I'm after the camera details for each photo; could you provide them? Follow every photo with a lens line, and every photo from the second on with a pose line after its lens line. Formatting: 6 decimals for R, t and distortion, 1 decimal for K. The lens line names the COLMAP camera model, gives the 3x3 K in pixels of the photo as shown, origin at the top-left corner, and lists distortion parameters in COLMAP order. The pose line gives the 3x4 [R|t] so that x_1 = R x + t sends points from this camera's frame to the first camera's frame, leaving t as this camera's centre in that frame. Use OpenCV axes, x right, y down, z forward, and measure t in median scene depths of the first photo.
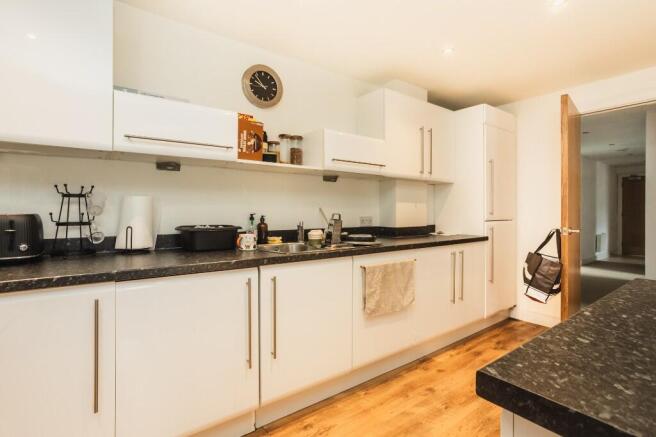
lens RADIAL K [[309.4, 0, 328.0], [0, 309.4, 218.5], [0, 0, 1]] dist [-0.058768, 0.031524]
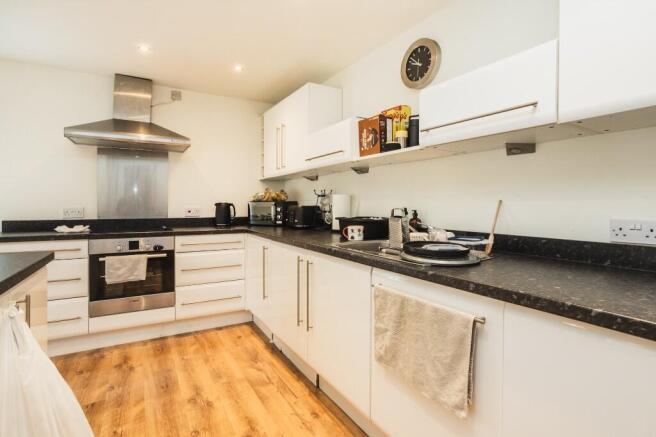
lens RADIAL K [[330.9, 0, 327.4], [0, 330.9, 207.1], [0, 0, 1]] dist [-0.060147, 0.000074]
pose [[-0.097314, 0.008726, -0.995215, 0.841833], [-0.023988, 0.999650, 0.011111, -0.024570], [0.994965, 0.024955, -0.097071, 0.939607]]
